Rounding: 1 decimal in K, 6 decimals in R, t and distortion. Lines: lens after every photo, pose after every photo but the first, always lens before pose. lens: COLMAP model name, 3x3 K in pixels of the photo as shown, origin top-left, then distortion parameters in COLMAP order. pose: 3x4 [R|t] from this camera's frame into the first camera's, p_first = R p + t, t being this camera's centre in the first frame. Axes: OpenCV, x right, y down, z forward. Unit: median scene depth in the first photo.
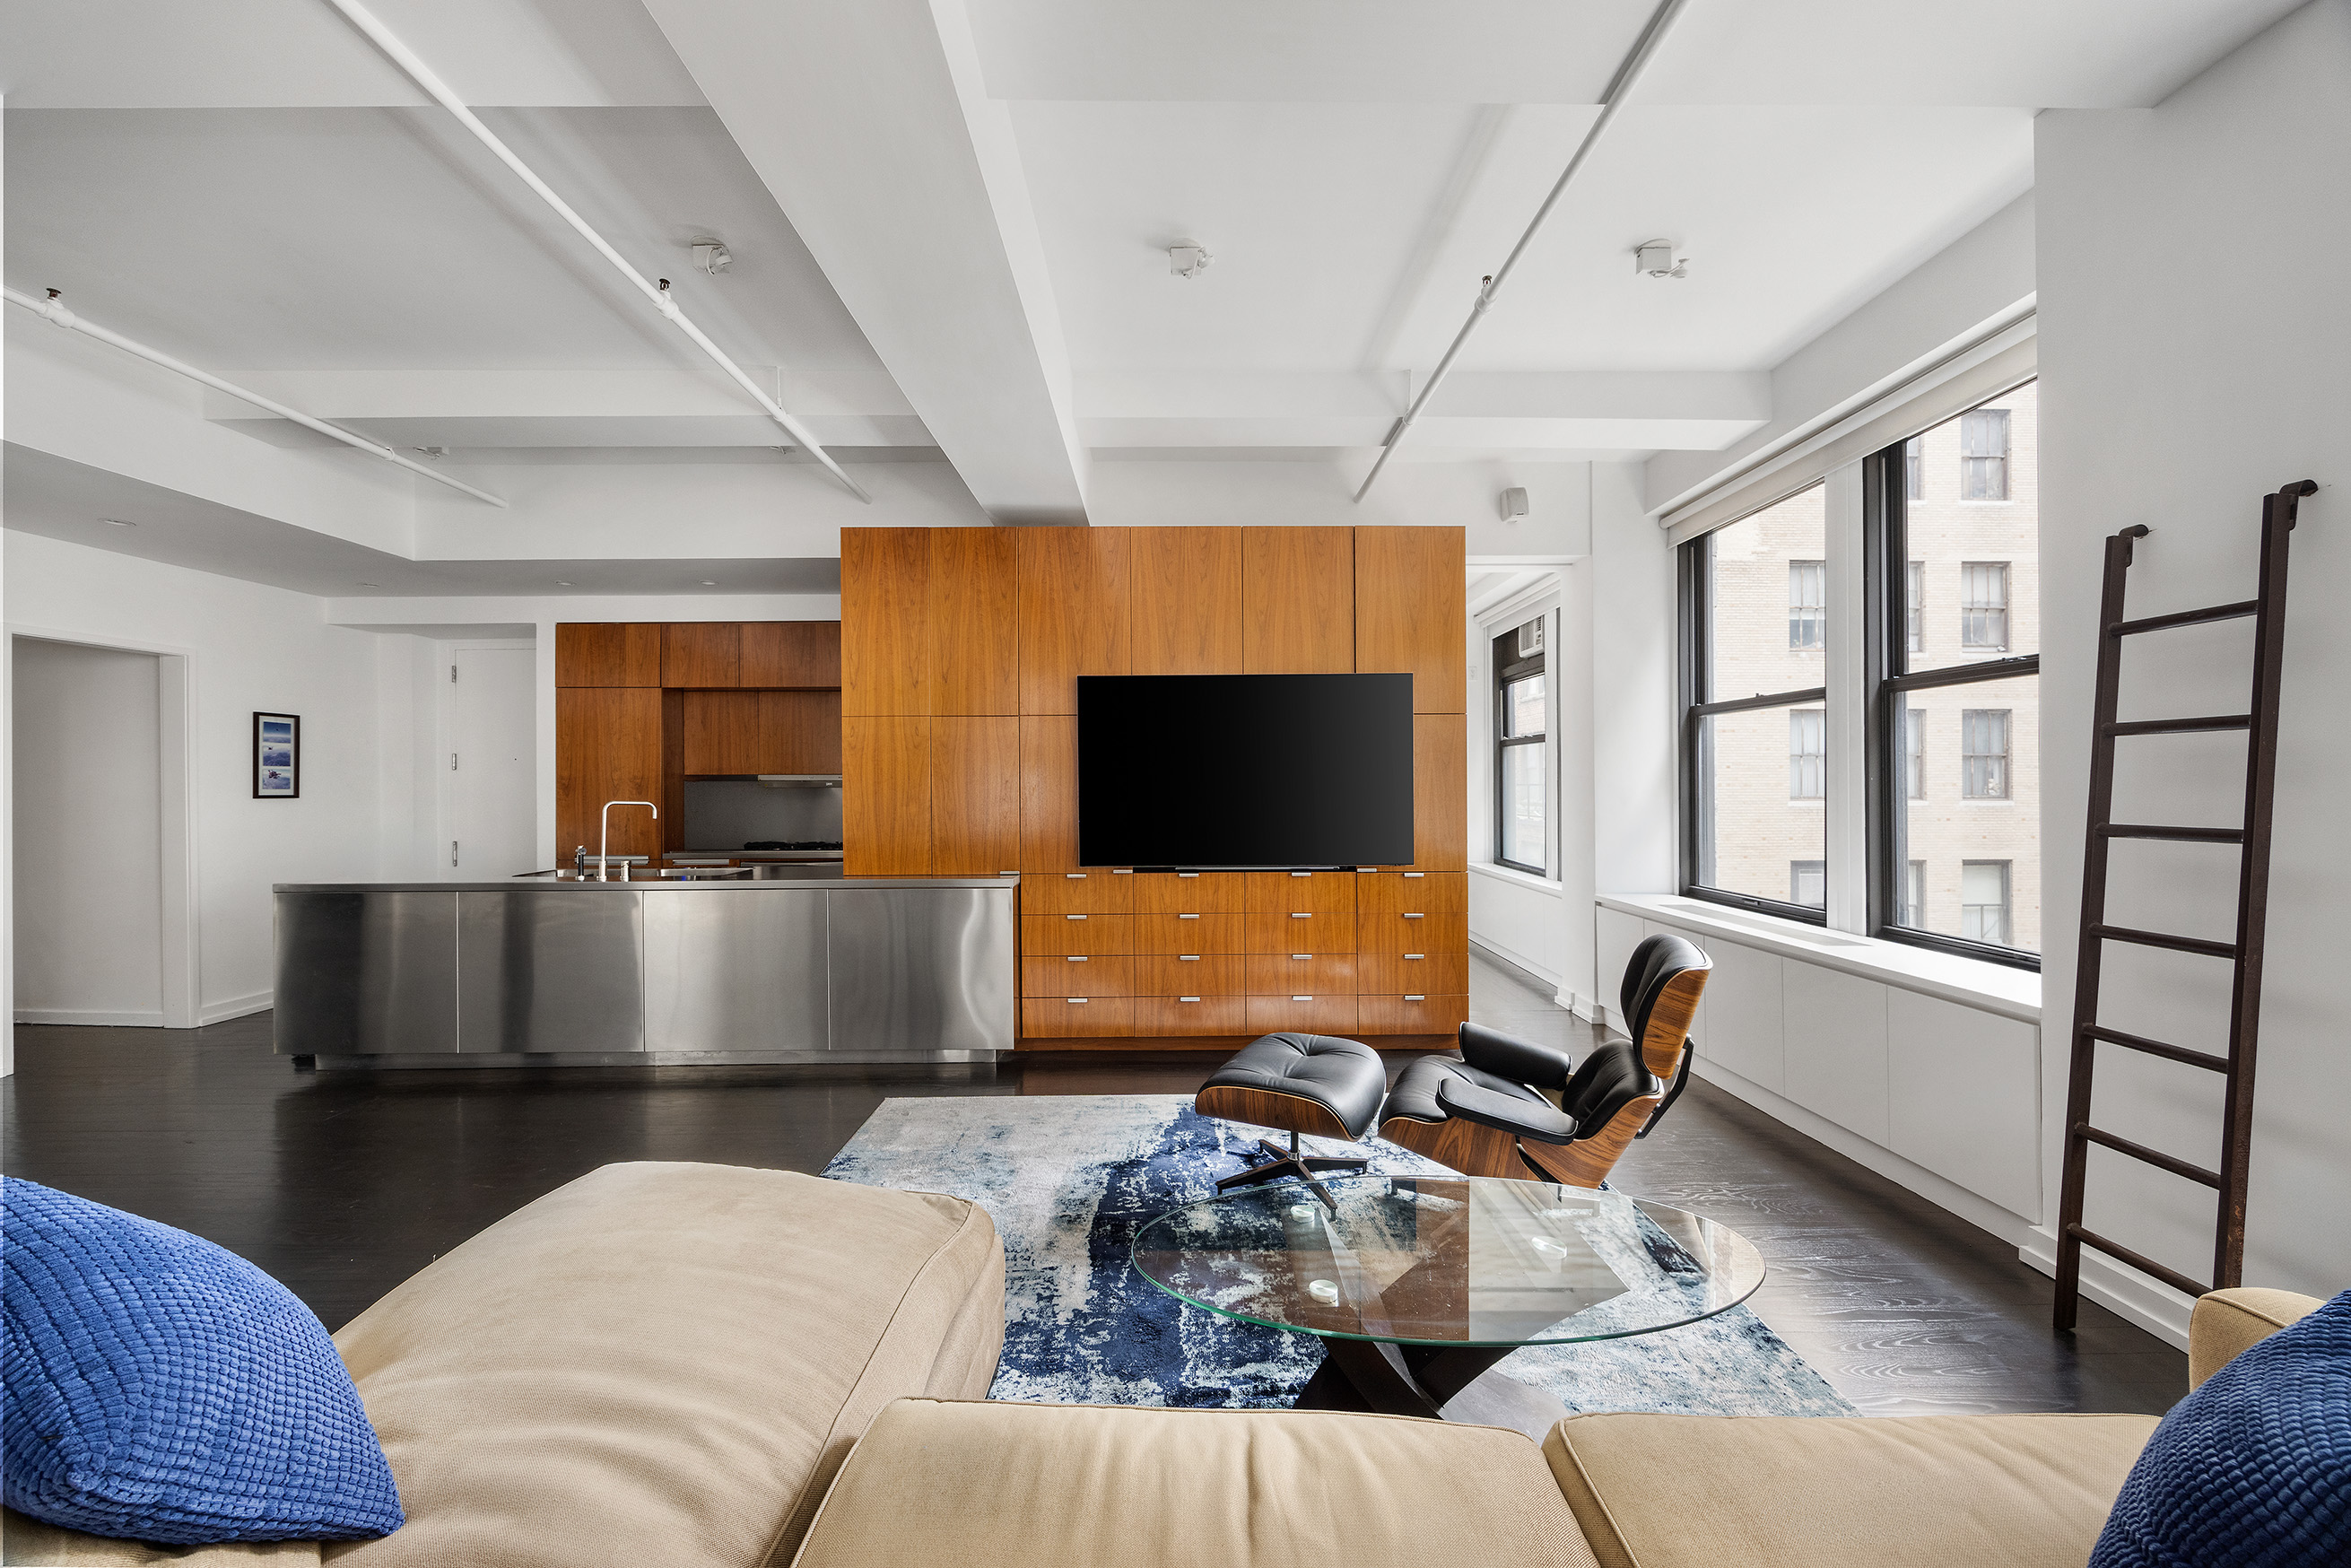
lens RADIAL K [[898.7, 0, 1191.5], [0, 898.7, 784.3], [0, 0, 1]] dist [-0.008764, 0.001770]
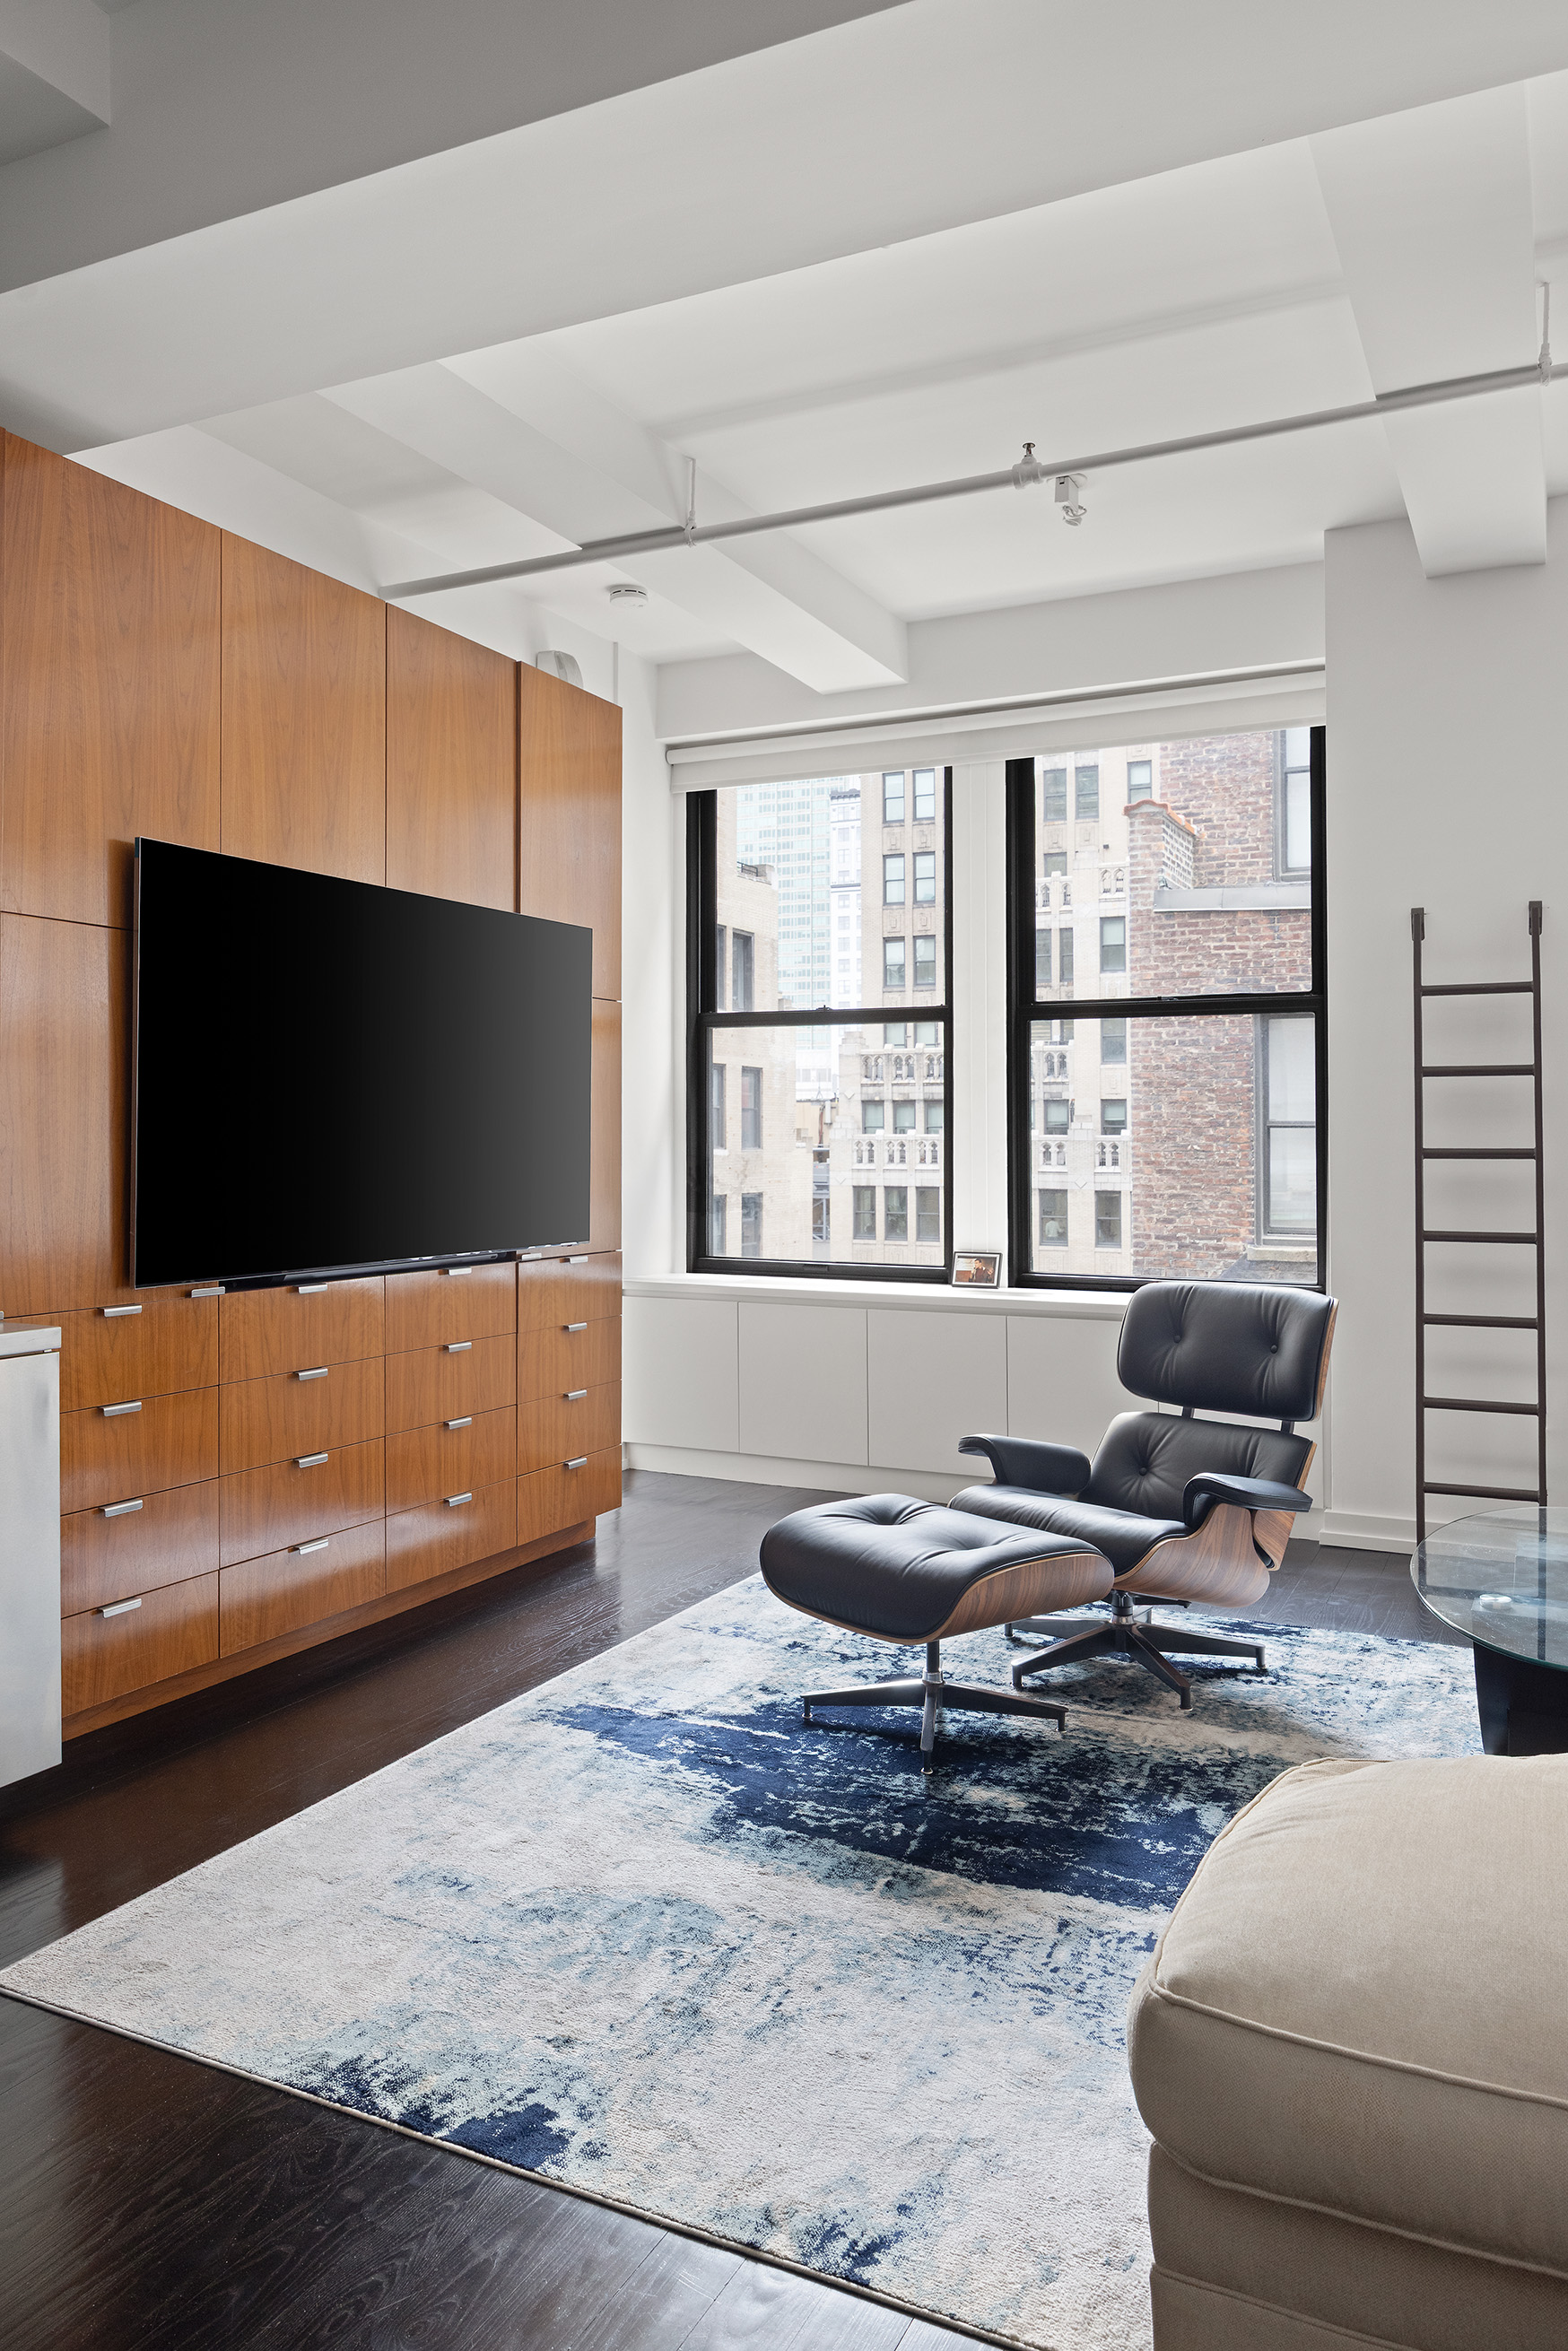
lens RADIAL K [[1611.0, 0, 733.0], [0, 1611.0, 1113.2], [0, 0, 1]] dist [-0.018058, 0.001029]
pose [[0.473557, 0.020077, 0.880534, -0.653196], [-0.001708, 0.999759, -0.021878, 0.025271], [-0.880762, 0.008857, 0.473477, 0.391815]]
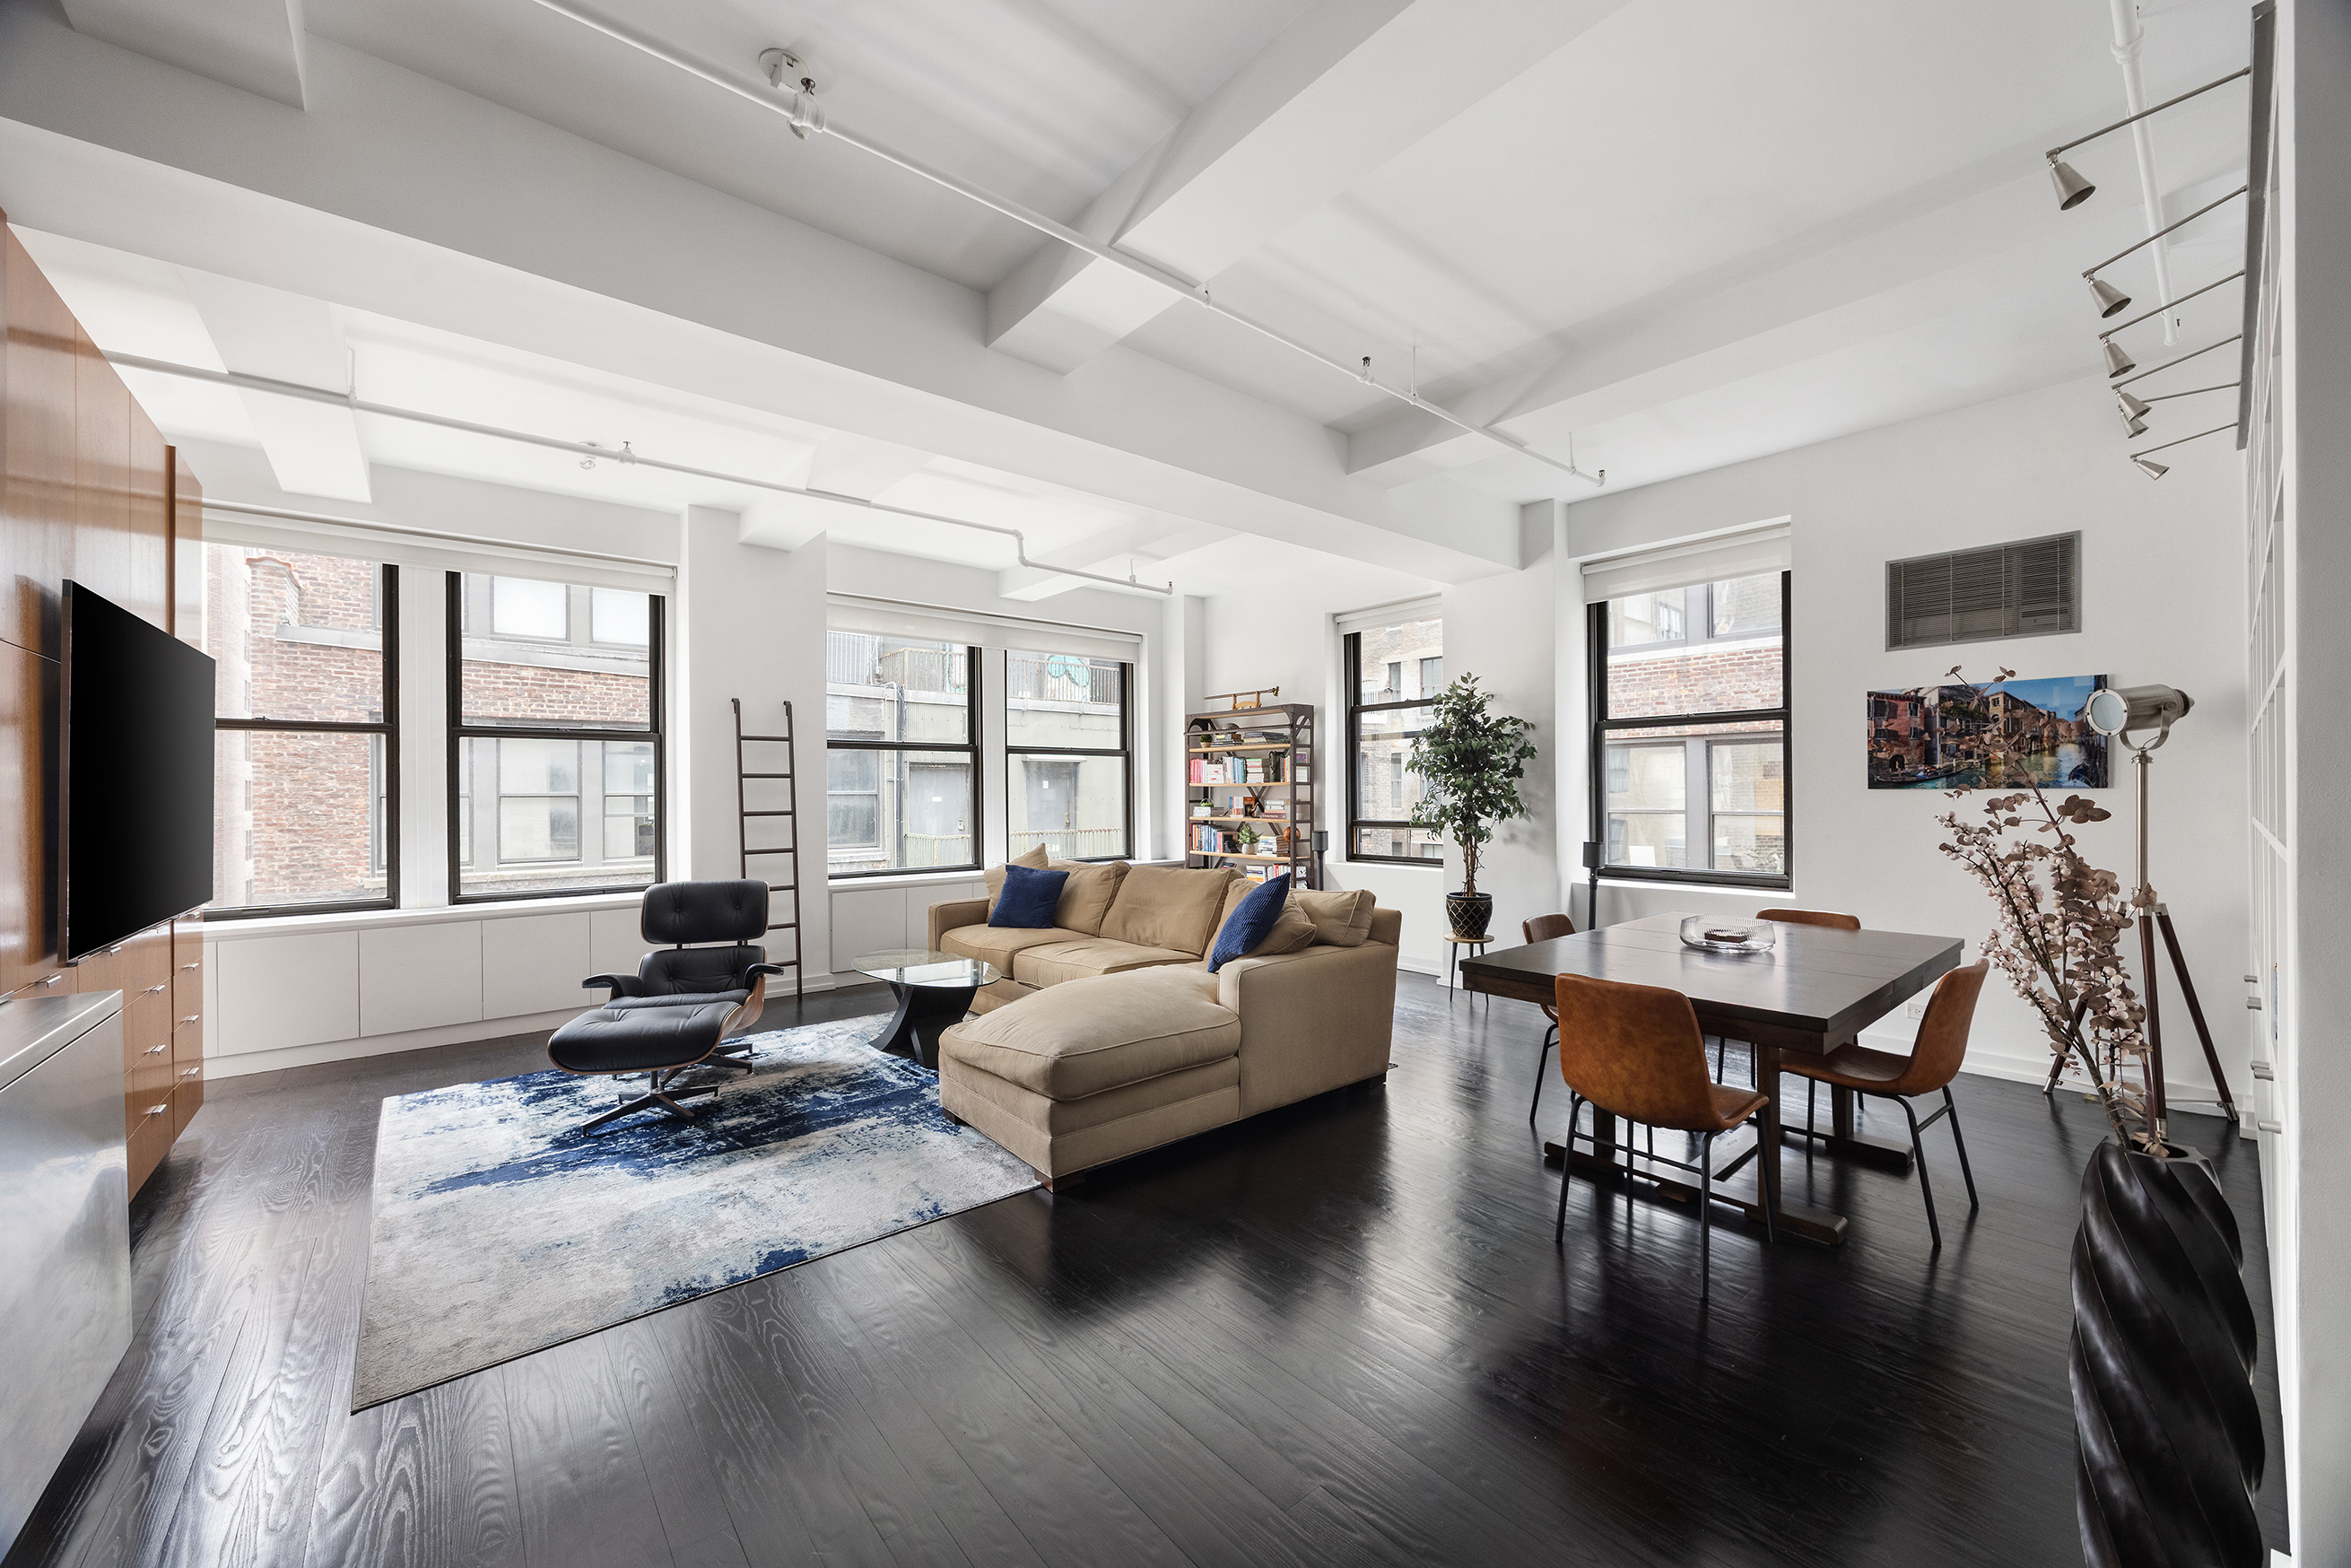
lens RADIAL K [[898.7, 0, 1180.9], [0, 898.7, 780.6], [0, 0, 1]] dist [-0.008764, 0.001770]
pose [[-0.634034, 0.021766, 0.772999, -0.890326], [0.014374, 0.999763, -0.016362, 0.009215], [-0.773172, 0.000737, -0.634196, 0.826967]]
